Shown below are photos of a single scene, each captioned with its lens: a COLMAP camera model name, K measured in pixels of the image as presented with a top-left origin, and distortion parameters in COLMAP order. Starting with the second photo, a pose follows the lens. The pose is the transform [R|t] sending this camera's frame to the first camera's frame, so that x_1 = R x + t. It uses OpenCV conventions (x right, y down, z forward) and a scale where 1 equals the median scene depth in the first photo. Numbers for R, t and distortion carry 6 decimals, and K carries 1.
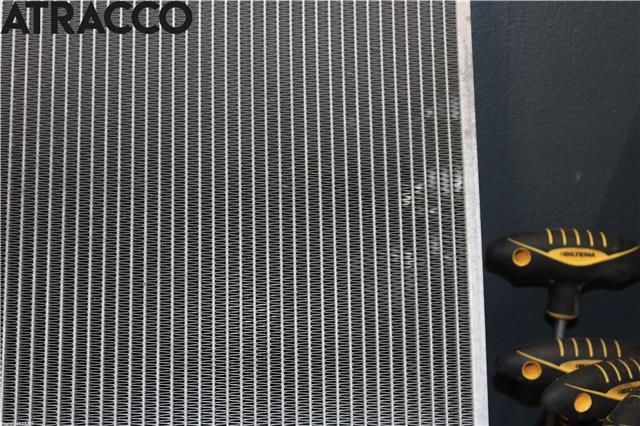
lens RADIAL K [[1106.0, 0, 319.9], [0, 1106.0, 212.6], [0, 0, 1]] dist [0.013238, 0.000000]
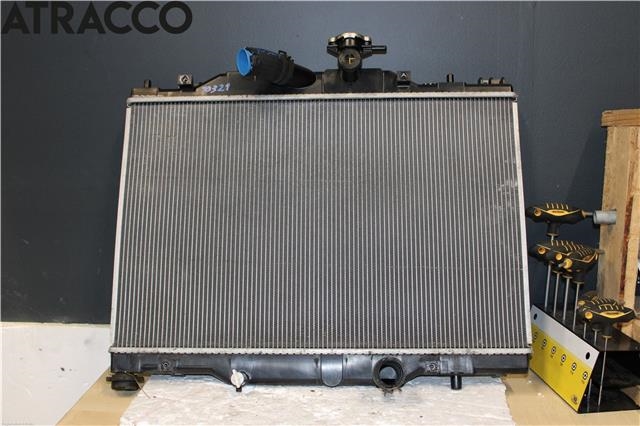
lens RADIAL K [[747.6, 0, 320.2], [0, 747.6, 213.3], [0, 0, 1]] dist [-0.112514, 0.000000]
pose [[0.993334, -0.006525, -0.115083, -0.169944], [-0.002175, 0.997158, -0.075312, 0.202210], [0.115247, 0.075061, 0.990497, -1.042380]]
